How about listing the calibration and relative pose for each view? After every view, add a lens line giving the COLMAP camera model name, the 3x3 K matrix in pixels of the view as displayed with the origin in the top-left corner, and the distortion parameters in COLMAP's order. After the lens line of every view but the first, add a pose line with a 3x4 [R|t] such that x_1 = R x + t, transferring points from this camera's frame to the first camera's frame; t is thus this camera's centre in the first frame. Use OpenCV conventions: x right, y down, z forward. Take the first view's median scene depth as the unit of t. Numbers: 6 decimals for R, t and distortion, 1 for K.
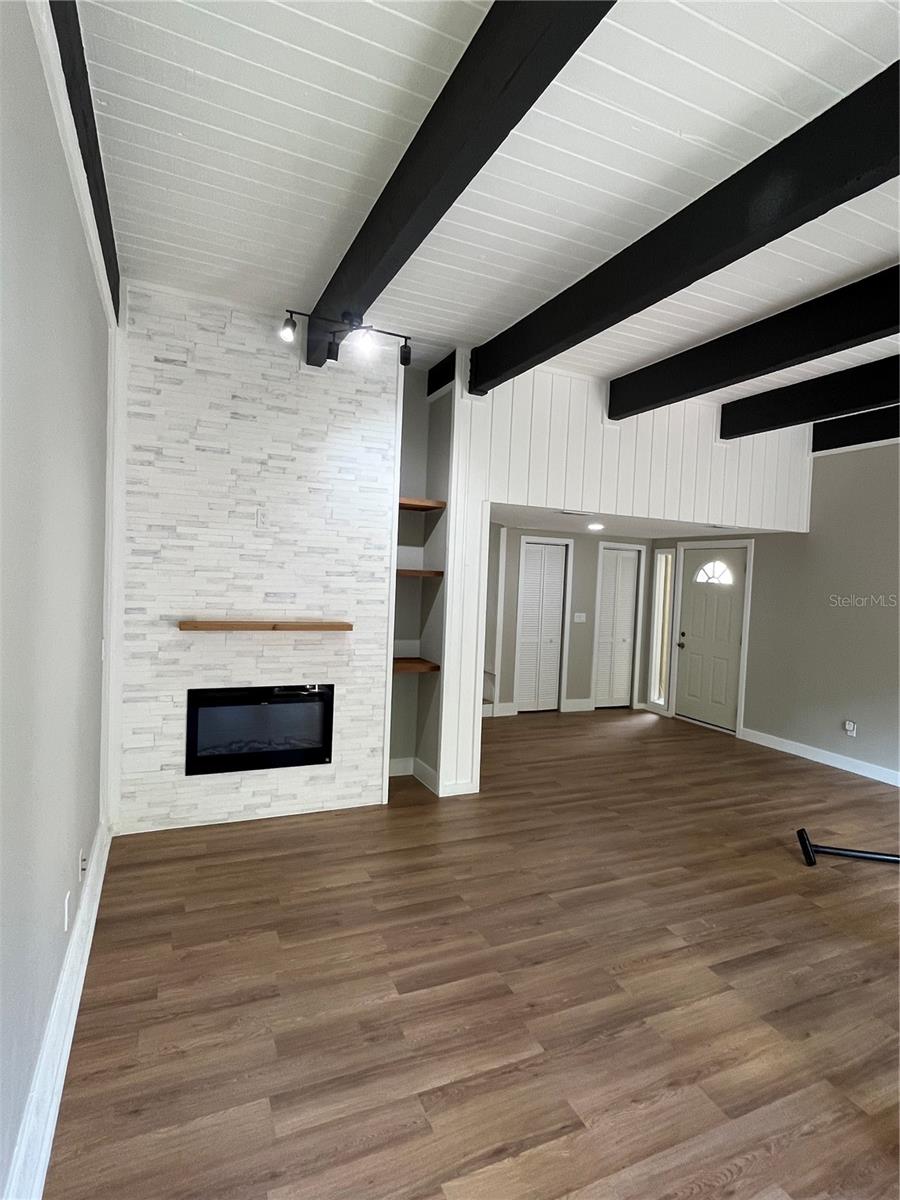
lens RADIAL K [[622.1, 0, 450.4], [0, 622.1, 597.4], [0, 0, 1]] dist [-0.003044, 0.001152]
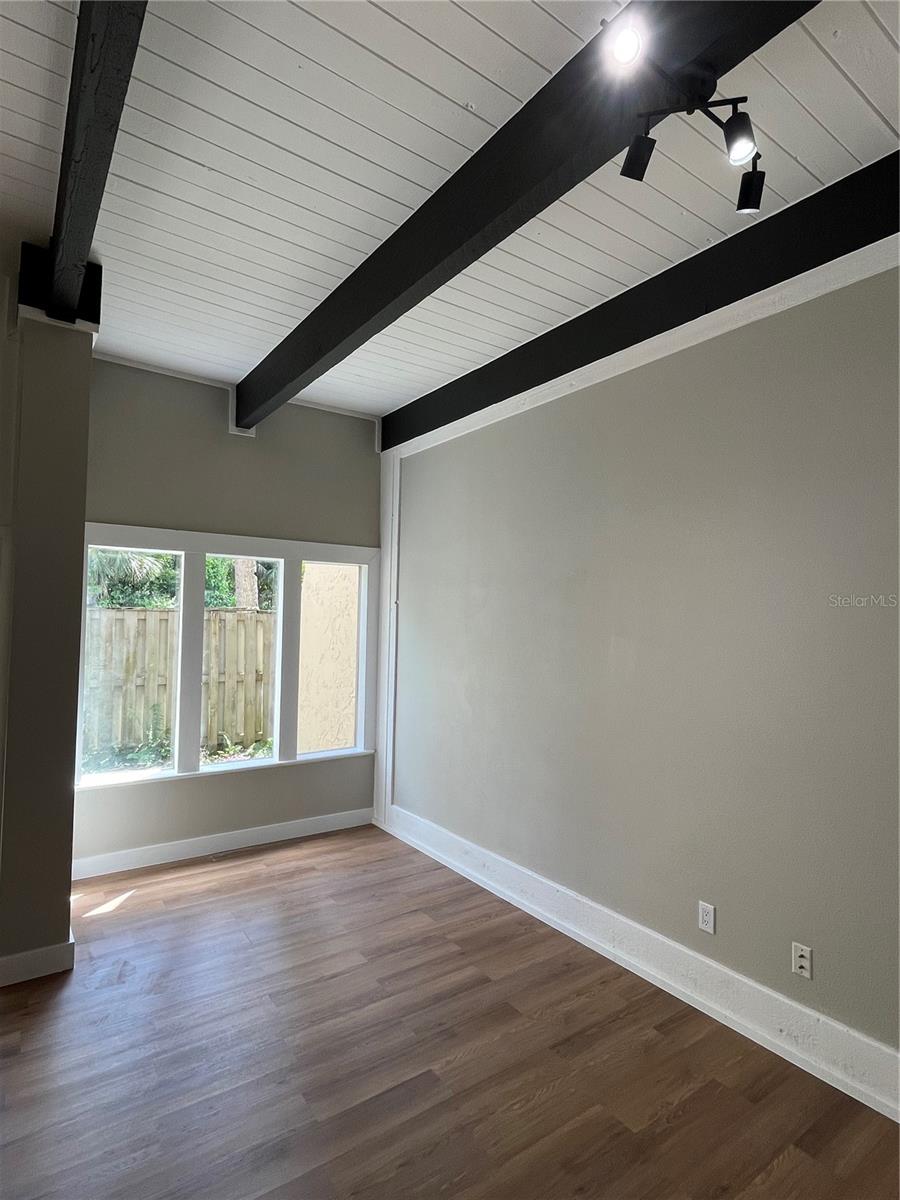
lens RADIAL K [[622.1, 0, 447.5], [0, 622.1, 599.6], [0, 0, 1]] dist [-0.003044, 0.001152]
pose [[-0.979111, -0.063566, -0.193135, 0.100579], [-0.065039, 0.997882, 0.001286, -0.050684], [0.192644, 0.013820, -0.981171, 1.641837]]
